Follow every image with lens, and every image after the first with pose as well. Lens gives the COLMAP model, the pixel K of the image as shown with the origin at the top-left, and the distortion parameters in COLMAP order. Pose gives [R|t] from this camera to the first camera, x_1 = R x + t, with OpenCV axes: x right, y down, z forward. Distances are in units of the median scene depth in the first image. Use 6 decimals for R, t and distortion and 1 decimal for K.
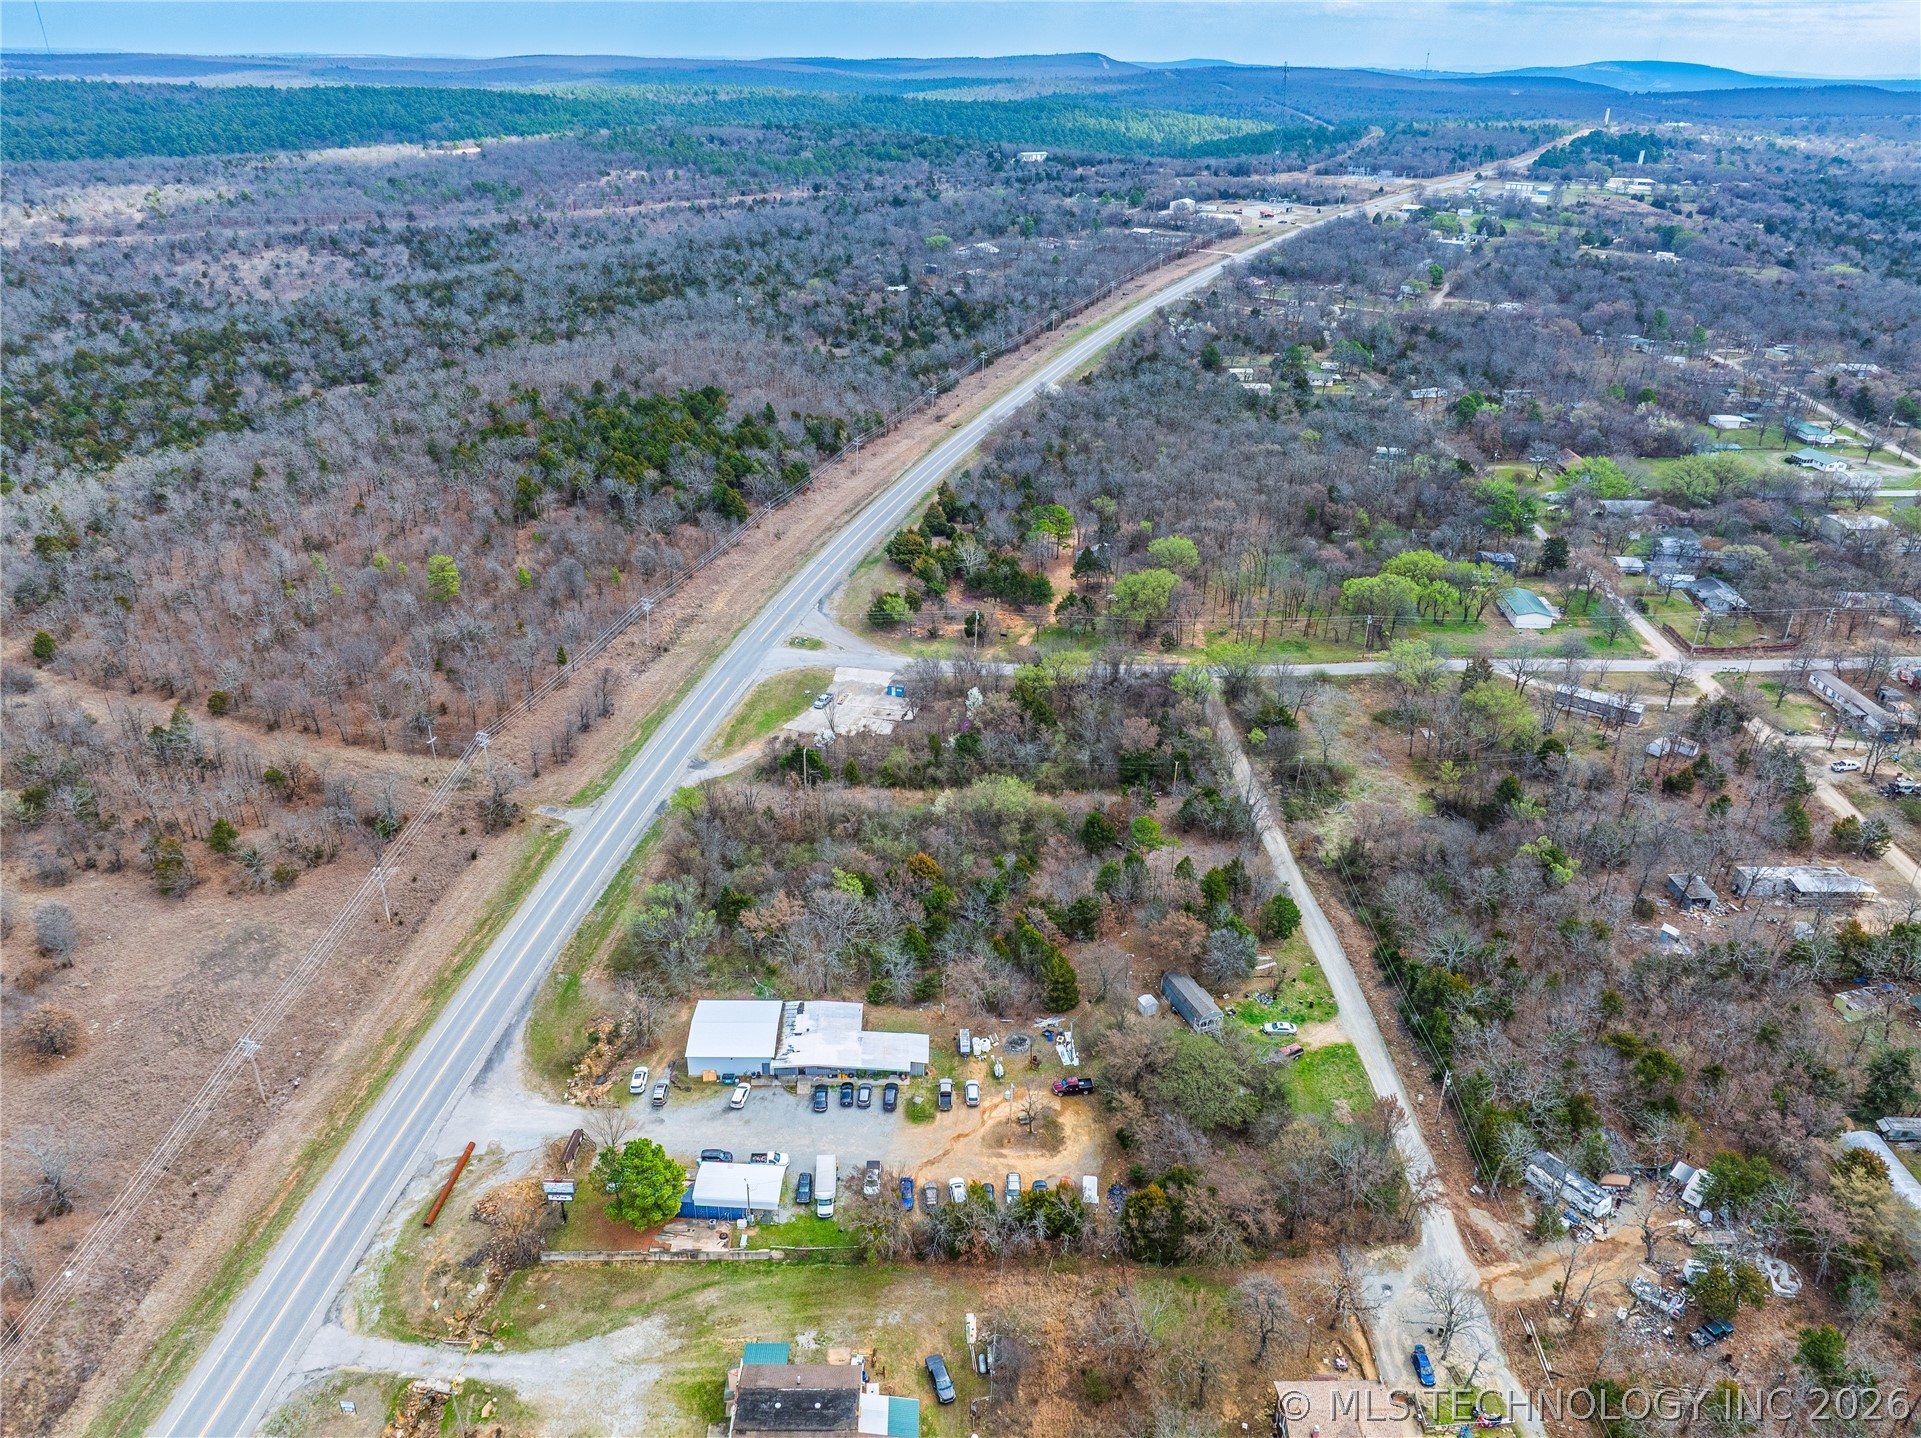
lens RADIAL K [[1348.9, 0, 954.4], [0, 1348.9, 728.7], [0, 0, 1]] dist [-0.033722, -0.001260]
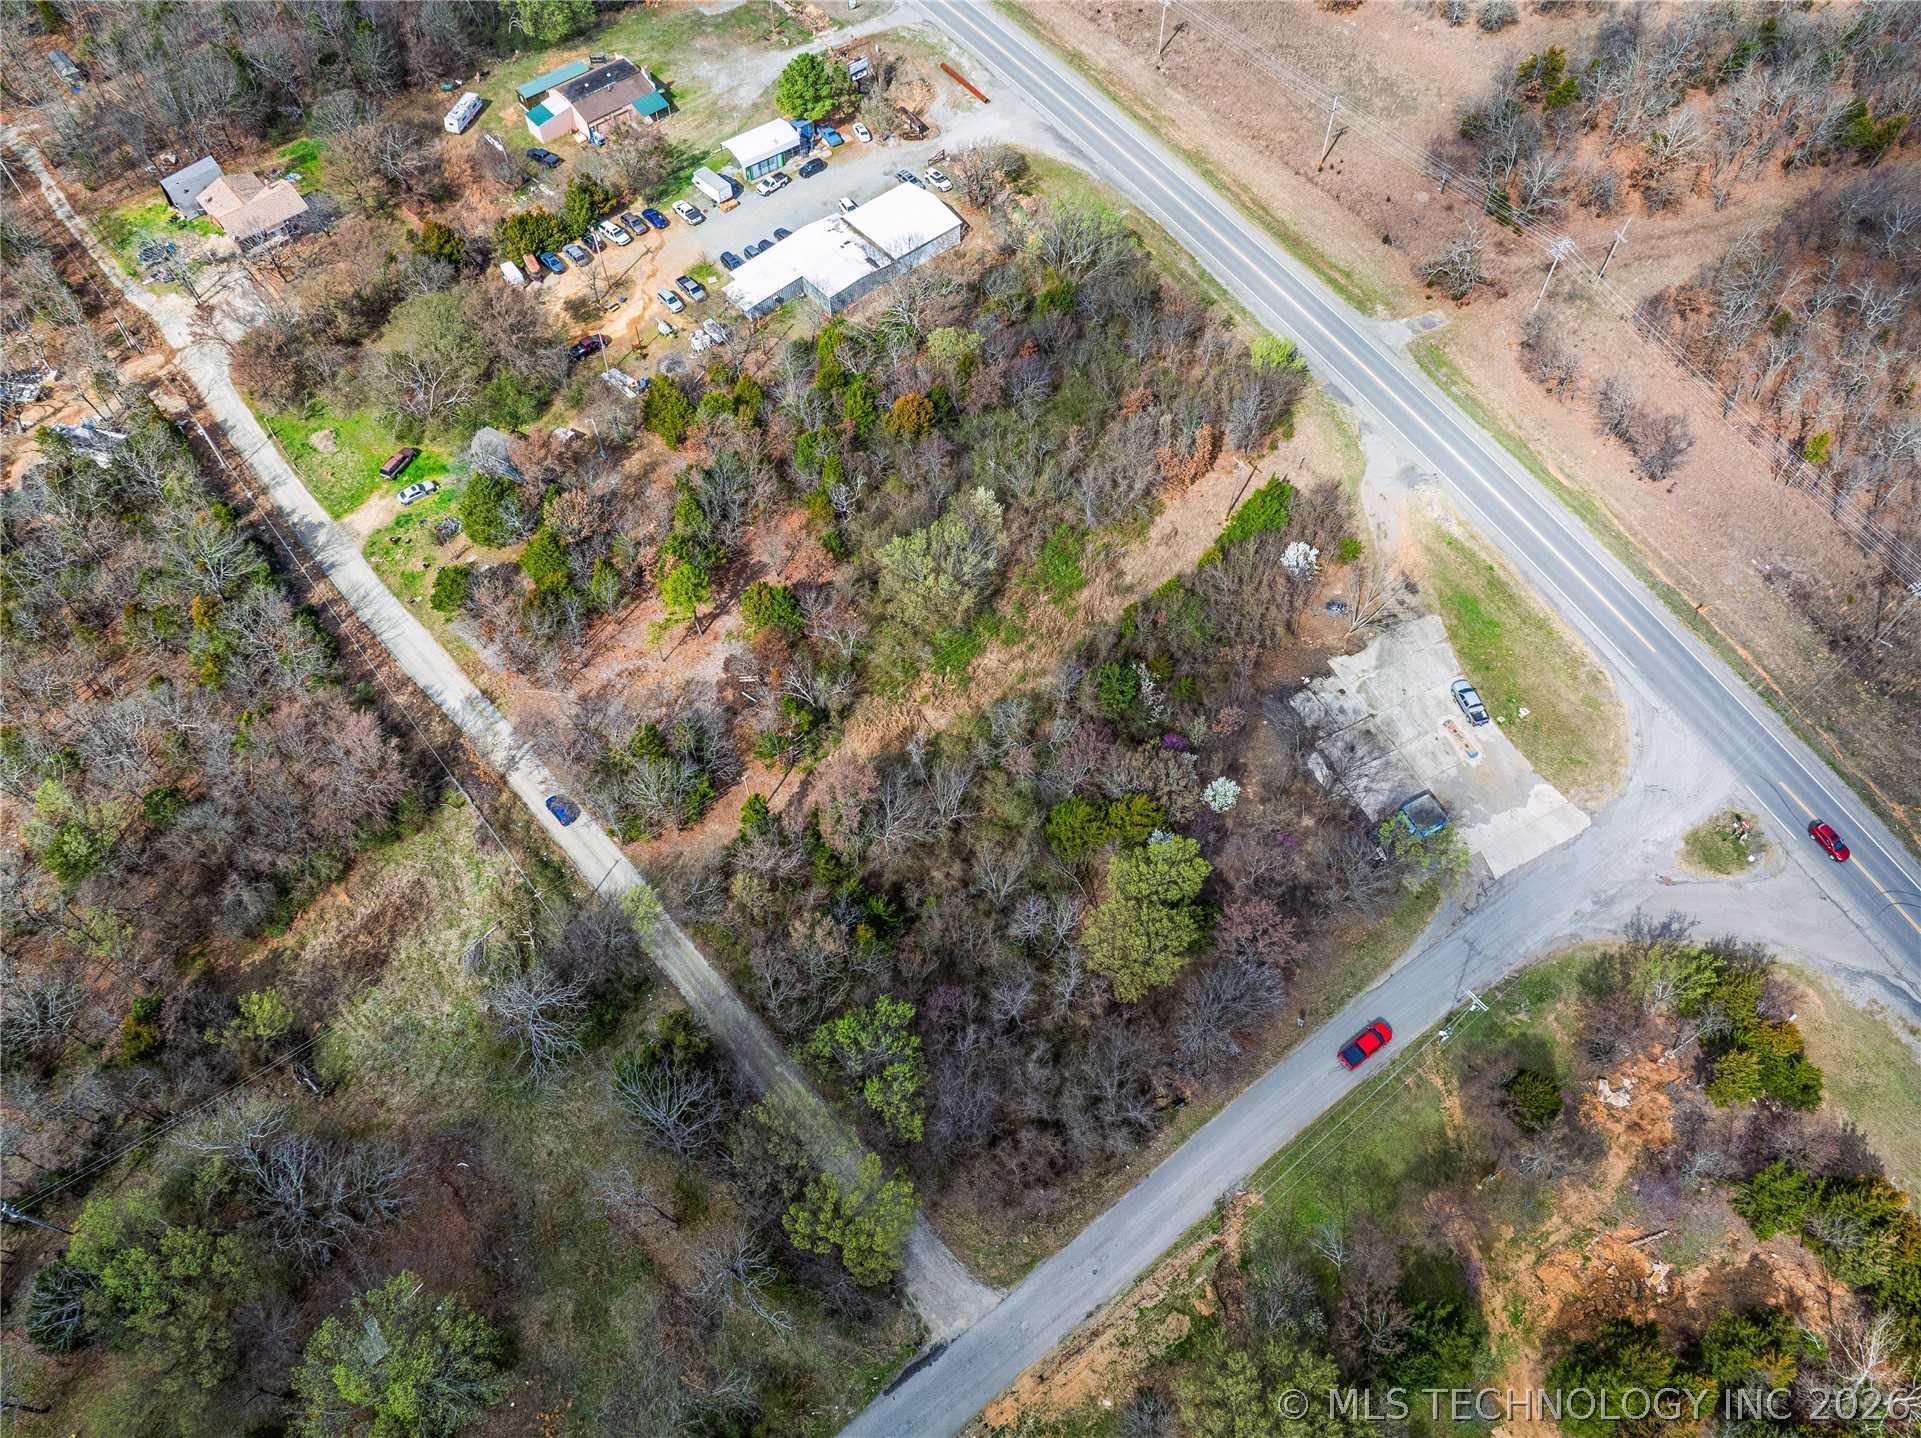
lens RADIAL K [[1363.6, 0, 952.6], [0, 1363.6, 715.3], [0, 0, 1]] dist [-0.069011, 0.044634]
pose [[-0.771175, 0.532138, -0.349456, 0.300300], [-0.295925, 0.186377, 0.936852, -0.558536], [0.563665, 0.825889, 0.013744, 1.099007]]
